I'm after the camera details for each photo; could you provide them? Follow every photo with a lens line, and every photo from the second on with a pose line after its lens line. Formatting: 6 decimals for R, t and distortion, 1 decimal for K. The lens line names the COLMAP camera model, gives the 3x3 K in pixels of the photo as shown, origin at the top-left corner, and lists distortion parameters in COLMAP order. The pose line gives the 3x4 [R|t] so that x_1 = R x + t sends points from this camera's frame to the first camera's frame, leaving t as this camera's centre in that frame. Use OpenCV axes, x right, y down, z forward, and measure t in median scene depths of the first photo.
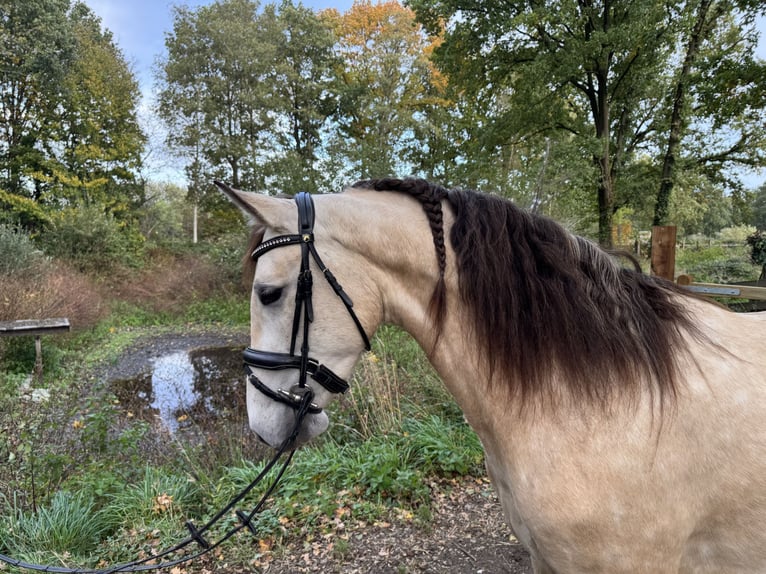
lens RADIAL K [[553.6, 0, 373.2], [0, 553.6, 288.6], [0, 0, 1]] dist [0.008172, -0.007357]
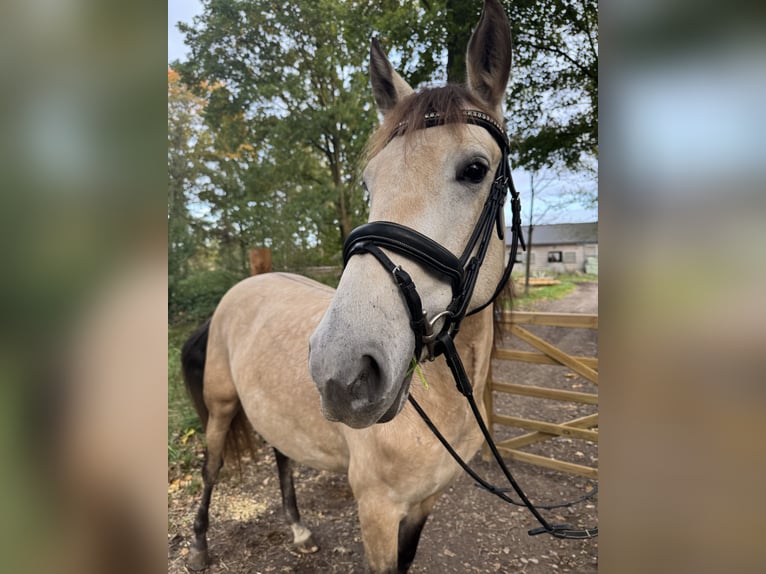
lens RADIAL K [[416.5, 0, 380.2], [0, 416.5, 293.2], [0, 0, 1]] dist [-0.003809, -0.001134]
pose [[0.916023, -0.058096, 0.396896, 0.059160], [0.065588, 0.997833, -0.005315, -0.001332], [-0.395727, 0.030900, 0.917848, 0.024270]]
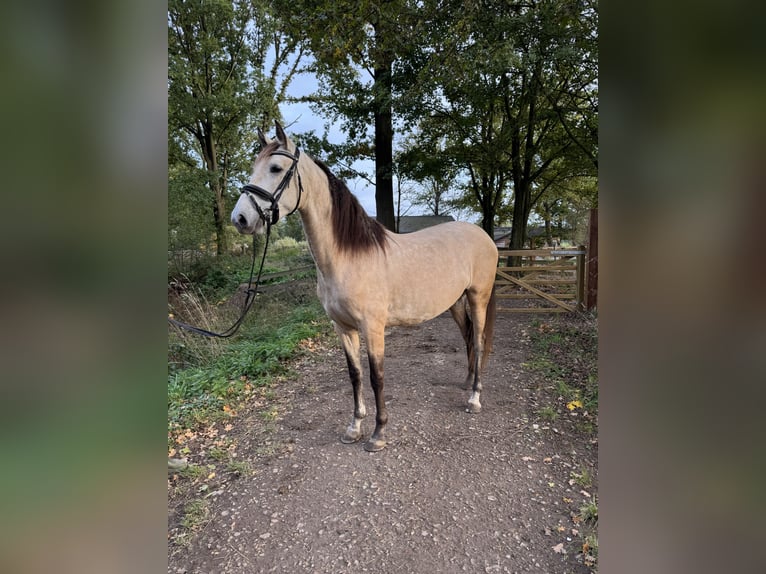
lens RADIAL K [[409.1, 0, 383.0], [0, 409.1, 287.0], [0, 0, 1]] dist [0.029345, -0.000439]
pose [[0.677592, -0.087261, 0.730243, -0.057866], [0.083396, 0.995648, 0.041592, 0.008234], [-0.730694, 0.032717, 0.681920, -0.011817]]
